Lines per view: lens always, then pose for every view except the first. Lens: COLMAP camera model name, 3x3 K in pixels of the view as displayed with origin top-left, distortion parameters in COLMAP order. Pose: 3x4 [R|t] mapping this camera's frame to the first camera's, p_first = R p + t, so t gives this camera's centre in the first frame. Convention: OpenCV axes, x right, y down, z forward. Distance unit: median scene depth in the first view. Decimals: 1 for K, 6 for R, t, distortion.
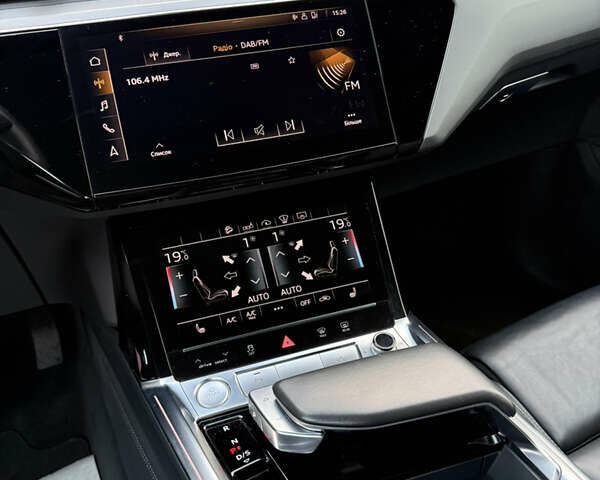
lens RADIAL K [[552.4, 0, 300.0], [0, 552.4, 240.0], [0, 0, 1]] dist [0.131619, -0.280078]
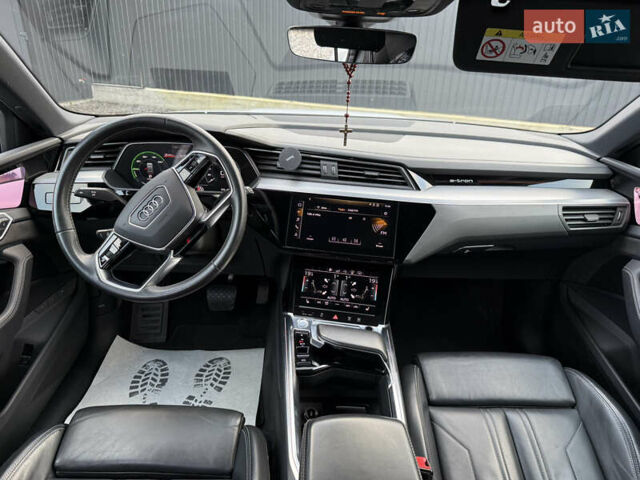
lens RADIAL K [[443.7, 0, 333.0], [0, 443.7, 242.3], [0, 0, 1]] dist [-0.001038, -0.032447]
pose [[0.901251, 0.283165, -0.327971, 0.562491], [-0.302758, 0.953024, -0.009140, -0.133805], [0.309976, 0.107533, 0.944644, -1.047319]]
